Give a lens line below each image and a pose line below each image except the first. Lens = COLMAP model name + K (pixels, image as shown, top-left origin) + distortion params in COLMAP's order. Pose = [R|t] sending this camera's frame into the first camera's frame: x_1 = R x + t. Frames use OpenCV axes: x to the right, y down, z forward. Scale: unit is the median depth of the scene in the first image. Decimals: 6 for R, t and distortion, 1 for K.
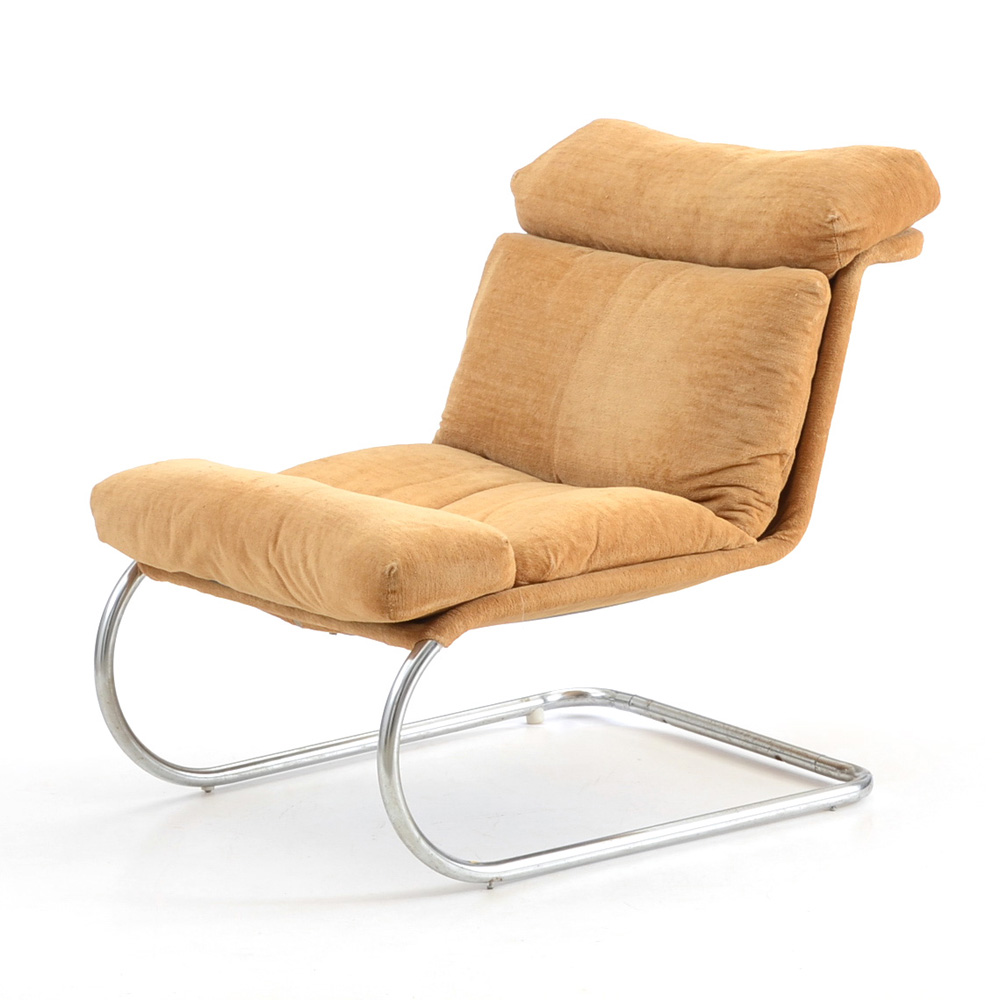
lens RADIAL K [[4395.4, 0, 505.9], [0, 4395.4, 500.2], [0, 0, 1]] dist [0.602555, 0.000000]
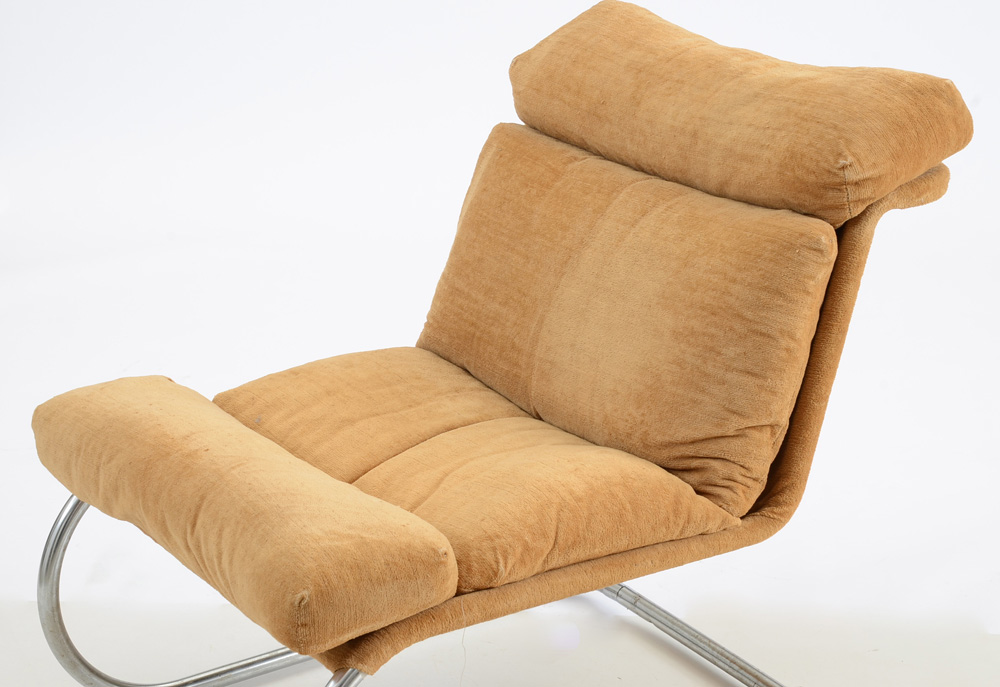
lens RADIAL K [[2534.3, 0, 478.6], [0, 2534.3, 357.4], [0, 0, 1]] dist [0.644747, 0.000000]
pose [[0.996977, 0.037338, -0.068137, 0.037375], [-0.027873, 0.990465, 0.134916, -0.091668], [0.072524, -0.132609, 0.988512, 0.478304]]
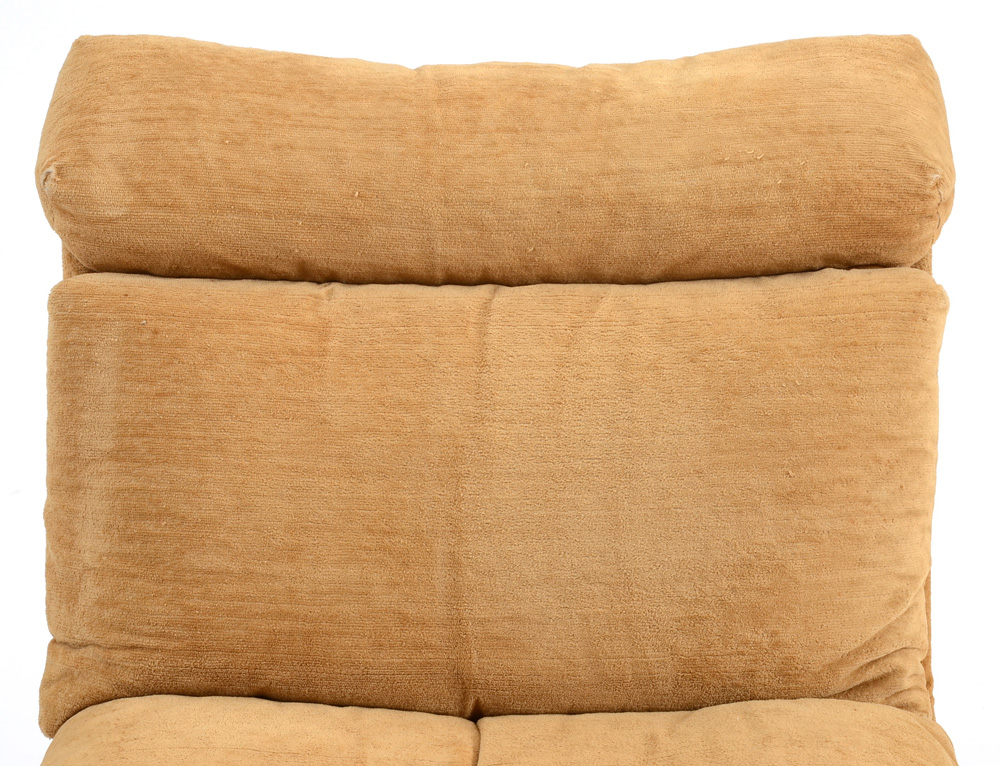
lens RADIAL K [[2911.5, 0, 523.5], [0, 2911.5, 415.6], [0, 0, 1]] dist [0.504450, 0.000000]
pose [[0.609603, -0.289998, 0.737757, -0.261807], [0.135801, 0.955127, 0.263230, -0.144350], [-0.780988, -0.060277, 0.621630, 0.783351]]
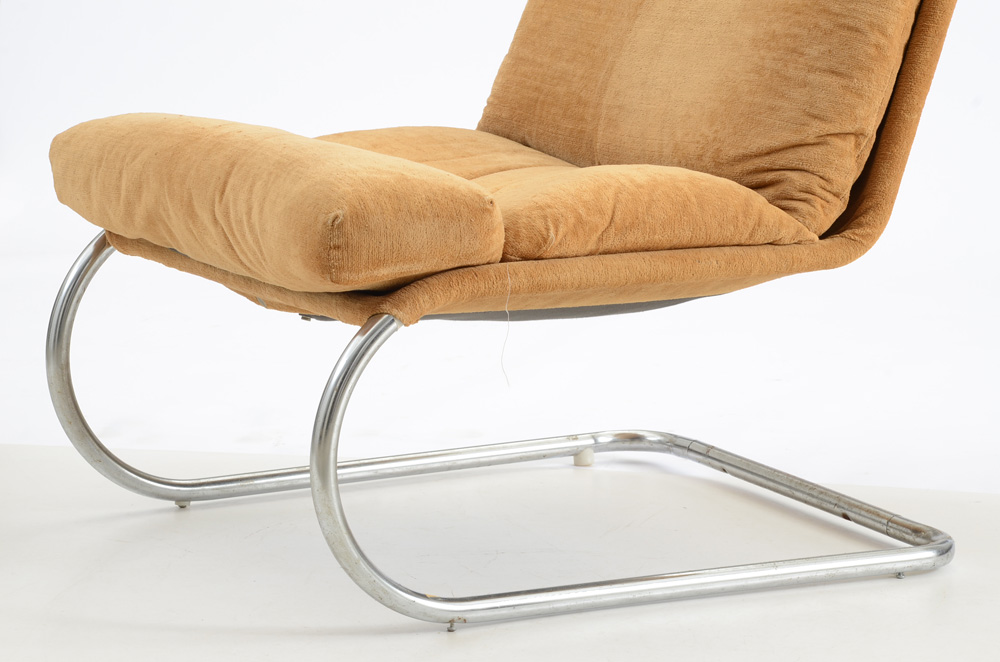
lens RADIAL K [[3162.2, 0, 499.4], [0, 3162.2, 330.1], [0, 0, 1]] dist [1.037129, 0.000000]
pose [[0.992663, 0.065010, -0.101953, 0.059069], [-0.067900, 0.997375, -0.025136, 0.044849], [0.100051, 0.031874, 0.994472, 0.396592]]
